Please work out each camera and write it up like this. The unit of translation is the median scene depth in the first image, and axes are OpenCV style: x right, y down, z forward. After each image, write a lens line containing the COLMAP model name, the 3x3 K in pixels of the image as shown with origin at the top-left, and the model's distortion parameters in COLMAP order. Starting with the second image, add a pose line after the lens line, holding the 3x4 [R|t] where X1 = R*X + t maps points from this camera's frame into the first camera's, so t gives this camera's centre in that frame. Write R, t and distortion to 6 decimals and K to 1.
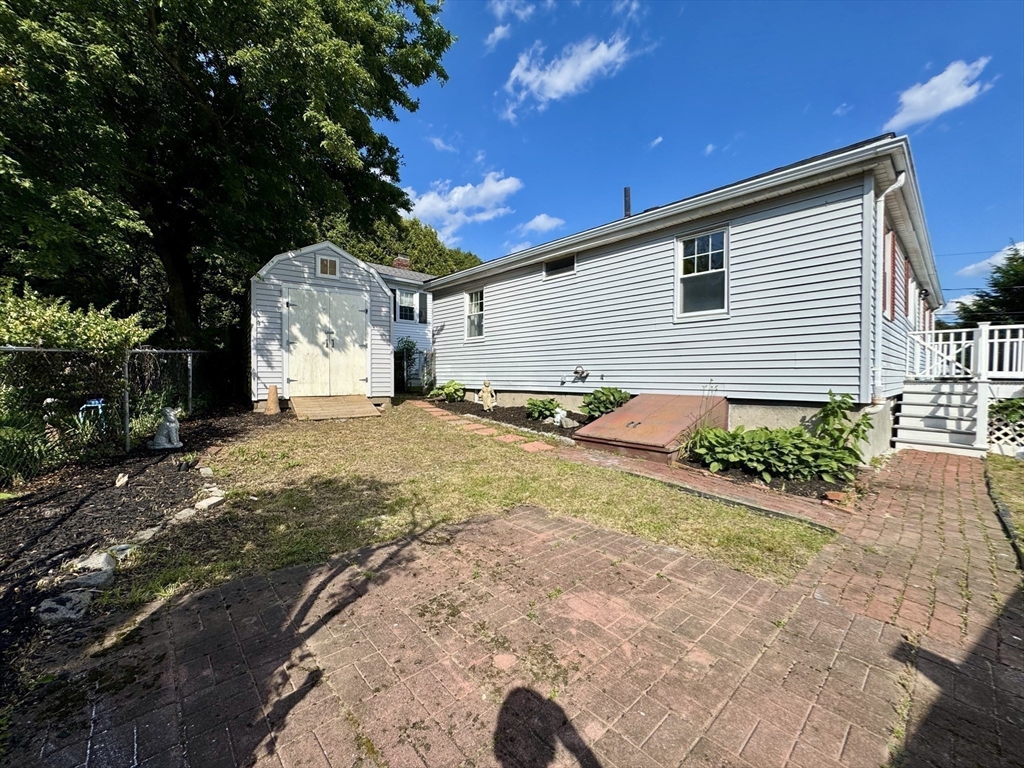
lens RADIAL K [[410.9, 0, 512.7], [0, 410.9, 385.3], [0, 0, 1]] dist [-0.005693, 0.001438]
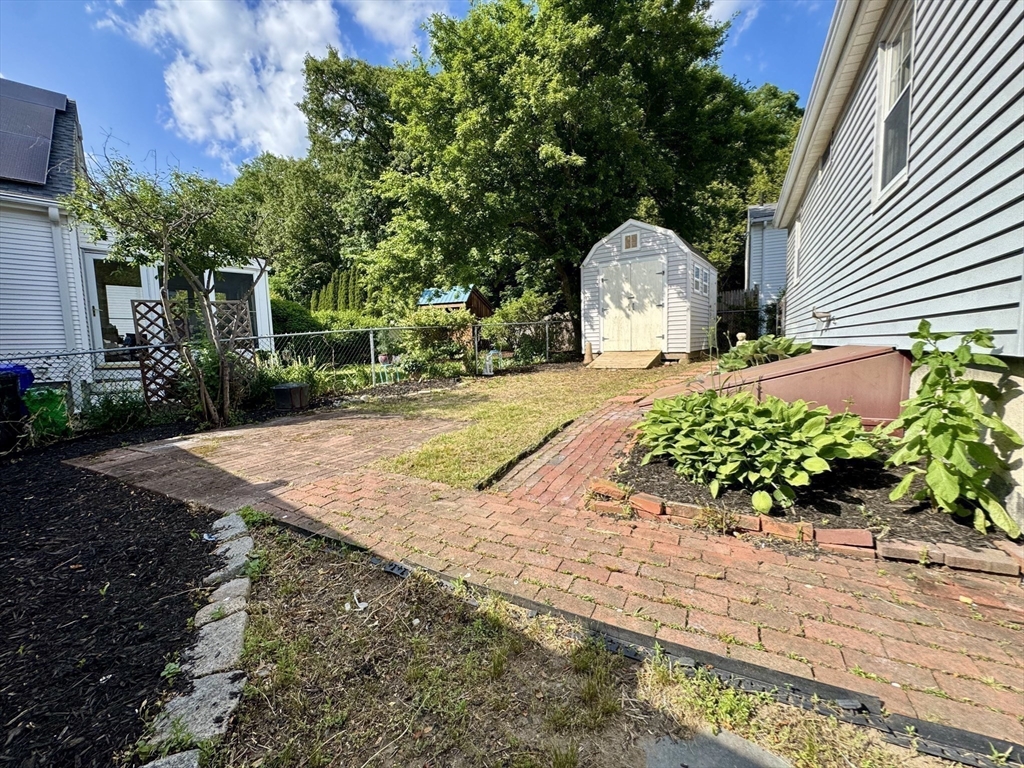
lens RADIAL K [[410.9, 0, 511.0], [0, 410.9, 381.7], [0, 0, 1]] dist [-0.005693, 0.001438]
pose [[0.325385, 0.074467, -0.942645, 0.620760], [0.002866, 0.996812, 0.079736, 0.020356], [0.945577, -0.028647, 0.324134, 0.294670]]
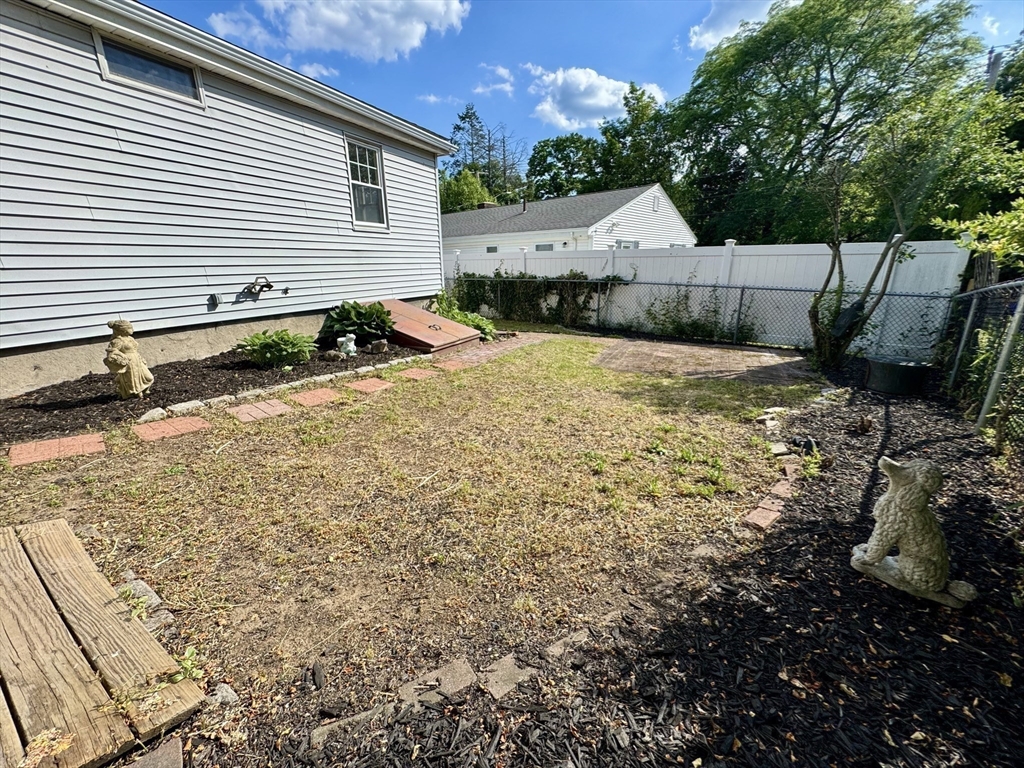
lens RADIAL K [[410.9, 0, 514.2], [0, 410.9, 385.0], [0, 0, 1]] dist [-0.005693, 0.001438]
pose [[-0.374782, -0.270417, 0.886799, -0.585710], [0.022906, 0.953524, 0.300445, -0.064787], [-0.926830, 0.132914, -0.351170, 0.816644]]
